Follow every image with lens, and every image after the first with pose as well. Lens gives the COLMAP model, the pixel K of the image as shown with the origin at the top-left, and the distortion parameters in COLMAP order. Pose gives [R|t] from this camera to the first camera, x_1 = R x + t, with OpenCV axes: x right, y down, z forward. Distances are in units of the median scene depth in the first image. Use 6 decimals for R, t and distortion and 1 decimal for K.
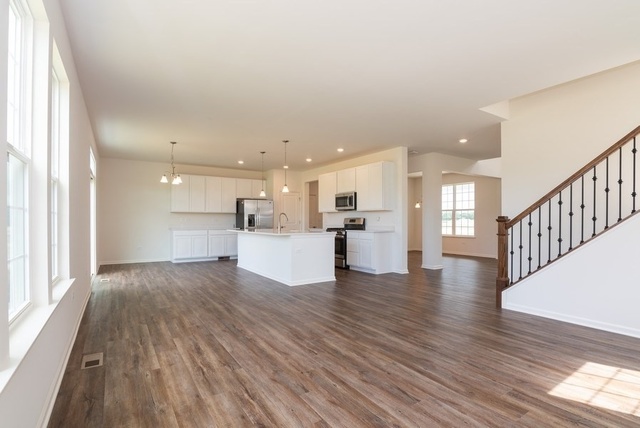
lens RADIAL K [[320.3, 0, 322.4], [0, 320.3, 221.3], [0, 0, 1]] dist [-0.000635, -0.000139]
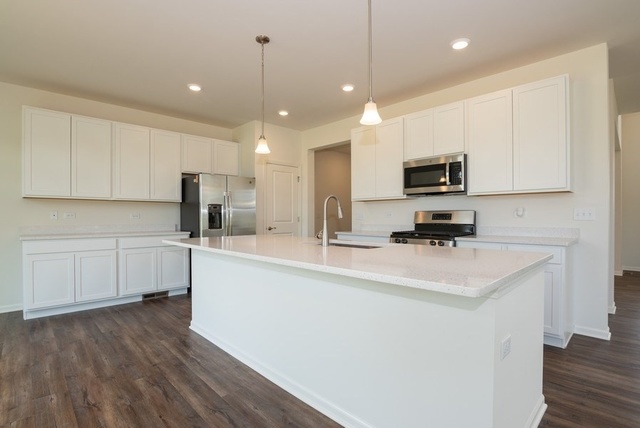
lens RADIAL K [[312.4, 0, 308.9], [0, 312.4, 214.6], [0, 0, 1]] dist [-0.000044, 0.000075]
pose [[0.987070, -0.000148, 0.160291, -0.163785], [0.001602, 0.999959, -0.008944, -0.001151], [-0.160283, 0.009085, 0.987029, 0.527047]]
